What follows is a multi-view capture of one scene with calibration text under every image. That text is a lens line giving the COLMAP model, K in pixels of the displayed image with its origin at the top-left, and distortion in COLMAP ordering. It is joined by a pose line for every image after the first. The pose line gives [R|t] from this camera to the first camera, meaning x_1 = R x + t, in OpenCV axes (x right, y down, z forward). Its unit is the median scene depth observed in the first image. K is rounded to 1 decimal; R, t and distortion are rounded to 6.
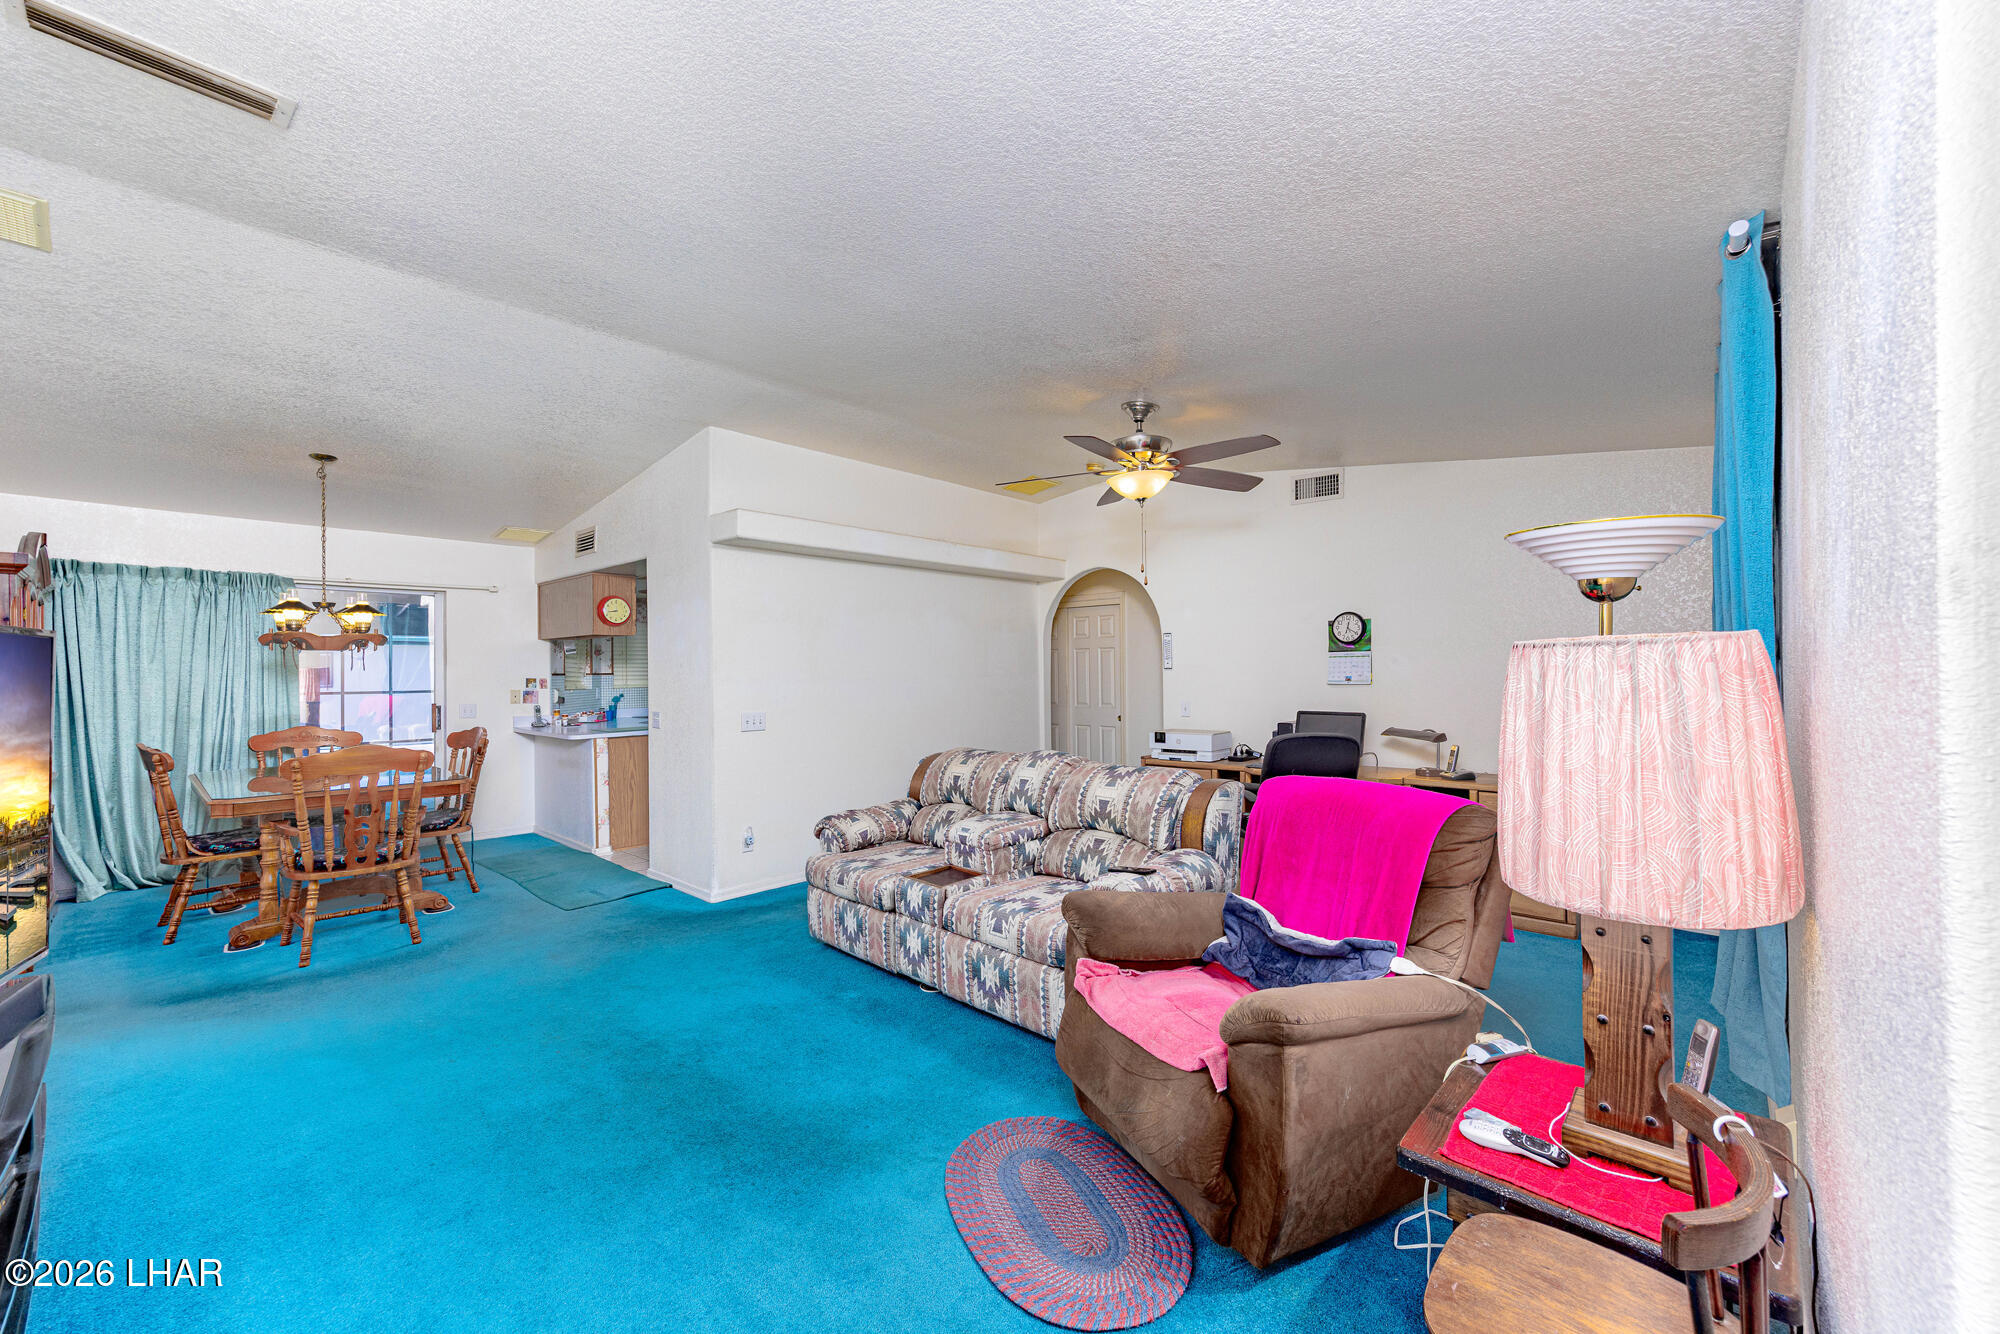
lens RADIAL K [[804.0, 0, 988.6], [0, 804.0, 650.7], [0, 0, 1]] dist [0.000732, 0.000040]
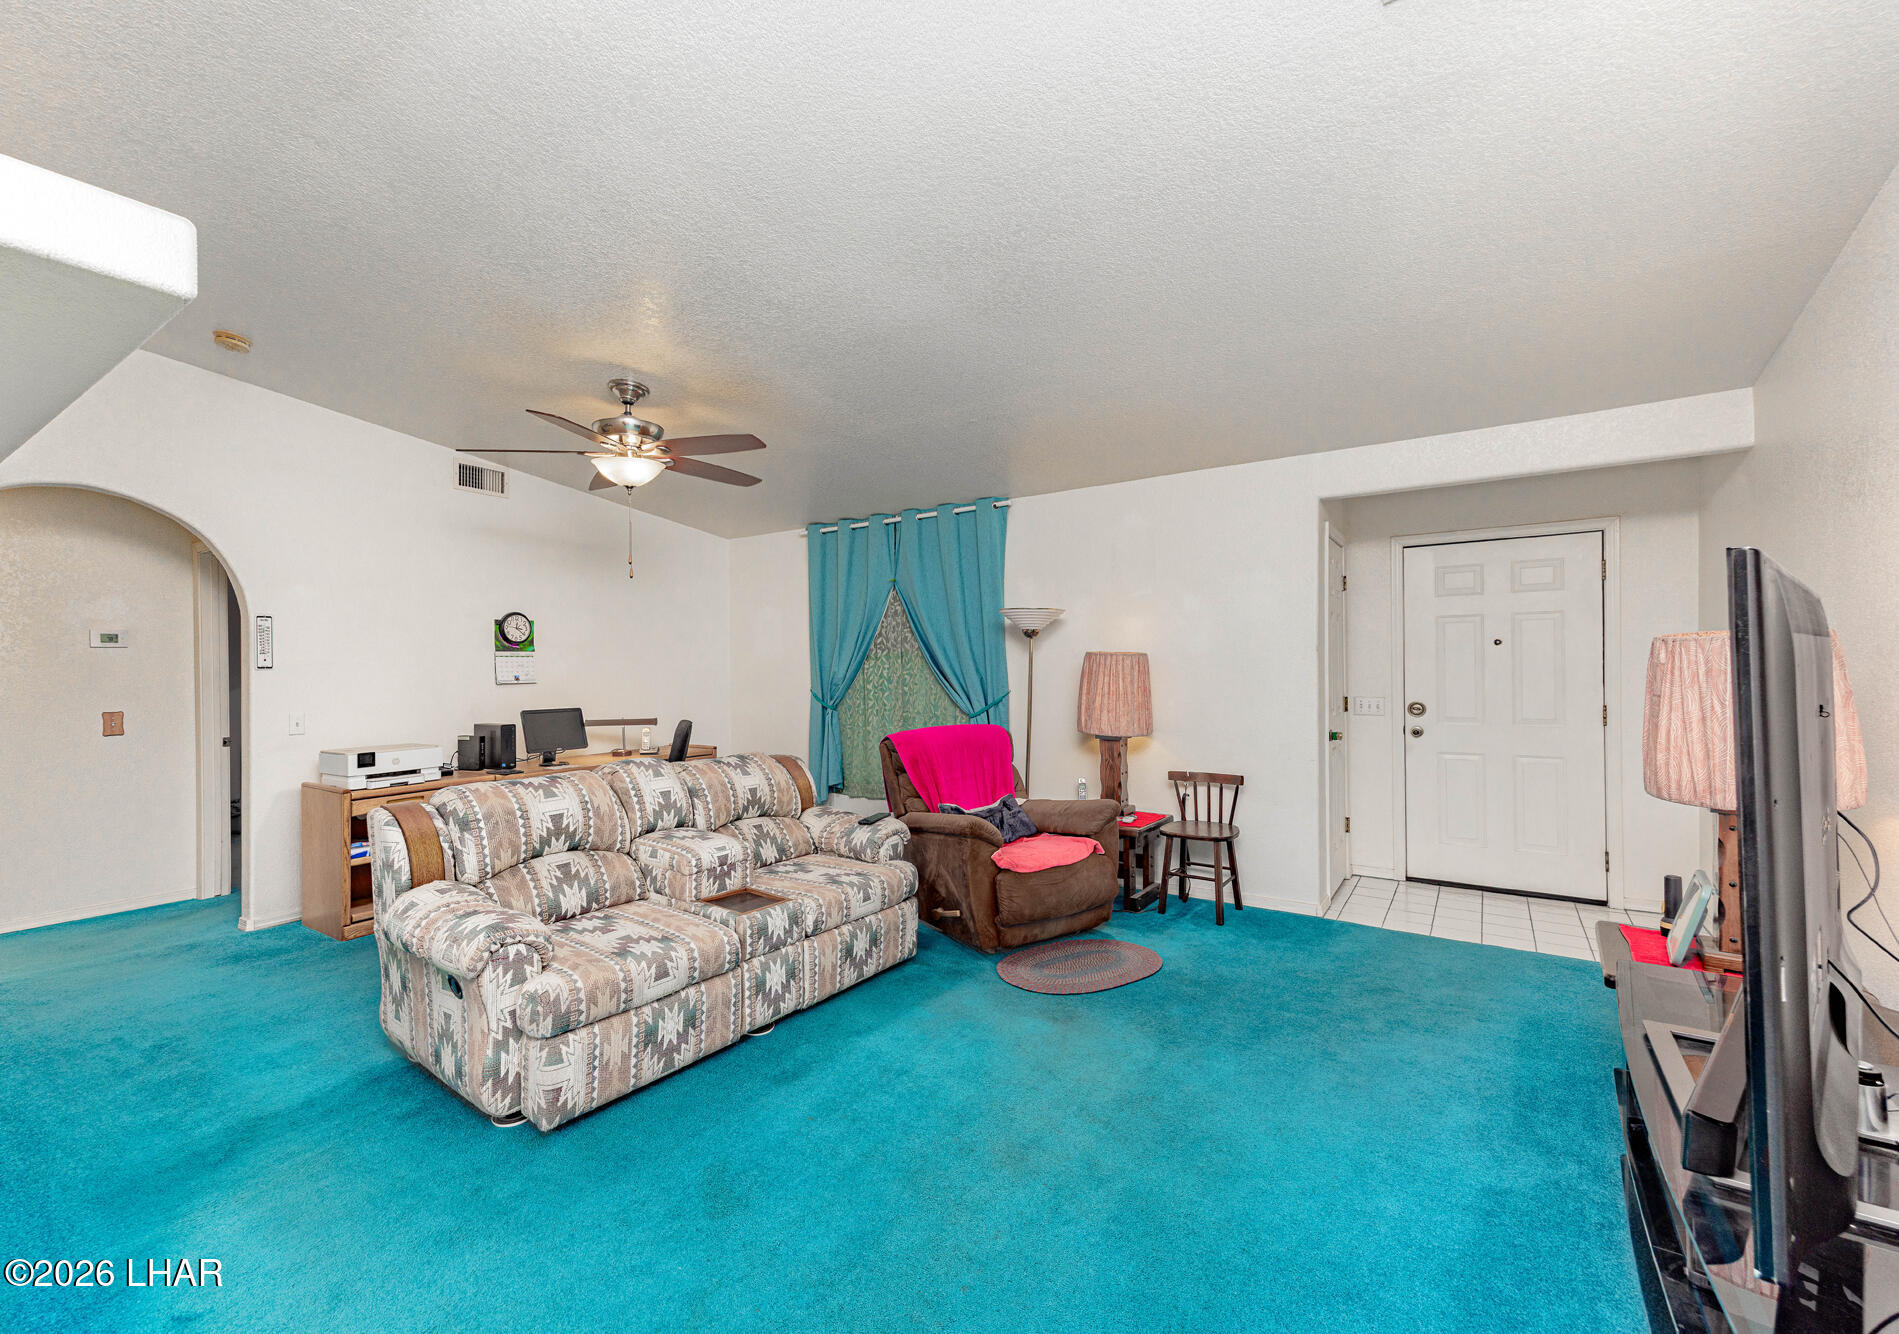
lens RADIAL K [[790.3, 0, 938.8], [0, 790.3, 679.1], [0, 0, 1]] dist [-0.003403, -0.000076]
pose [[-0.160145, -0.002231, 0.987091, -0.885640], [-0.014672, 0.999892, -0.000120, 0.039113], [-0.986985, -0.014502, -0.160160, 0.899591]]
